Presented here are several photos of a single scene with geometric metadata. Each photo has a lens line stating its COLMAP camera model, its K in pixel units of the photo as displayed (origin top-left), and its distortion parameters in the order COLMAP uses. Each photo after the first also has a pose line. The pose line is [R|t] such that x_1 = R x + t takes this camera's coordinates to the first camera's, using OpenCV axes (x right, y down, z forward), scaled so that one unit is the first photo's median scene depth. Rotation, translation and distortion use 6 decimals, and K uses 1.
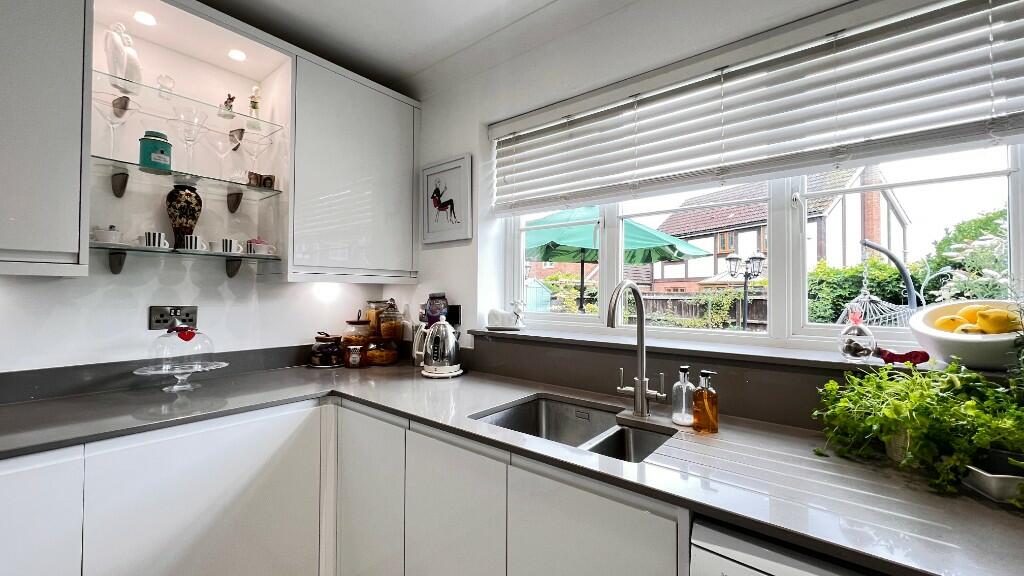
lens RADIAL K [[409.7, 0, 510.8], [0, 409.7, 286.4], [0, 0, 1]] dist [0.001092, -0.000215]
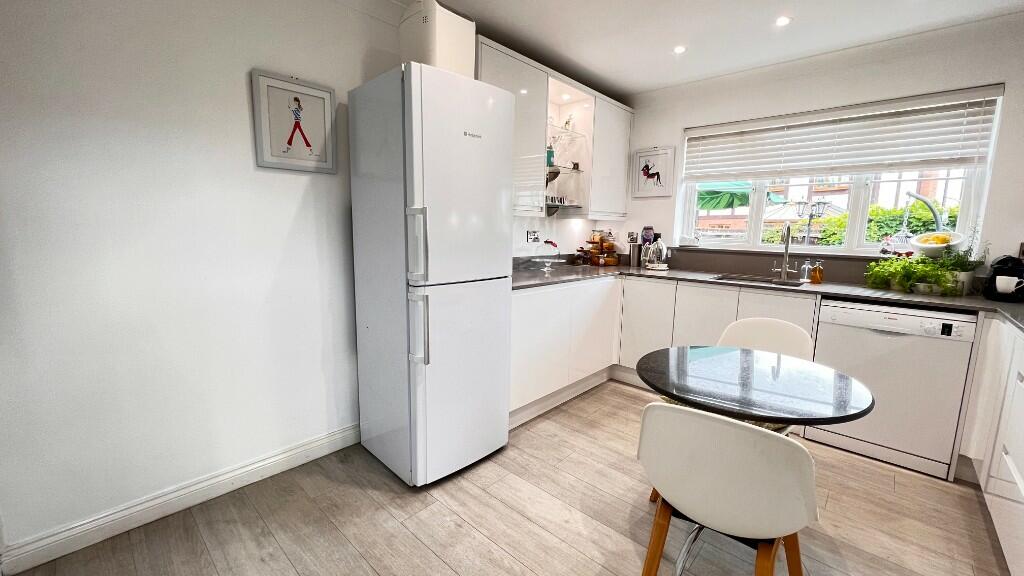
lens RADIAL K [[409.7, 0, 512.3], [0, 409.7, 284.6], [0, 0, 1]] dist [0.001092, -0.000215]
pose [[0.997914, 0.022734, -0.060423, -0.810734], [-0.013185, 0.987988, 0.153964, 0.000187], [0.063198, -0.152846, 0.986227, -1.045933]]
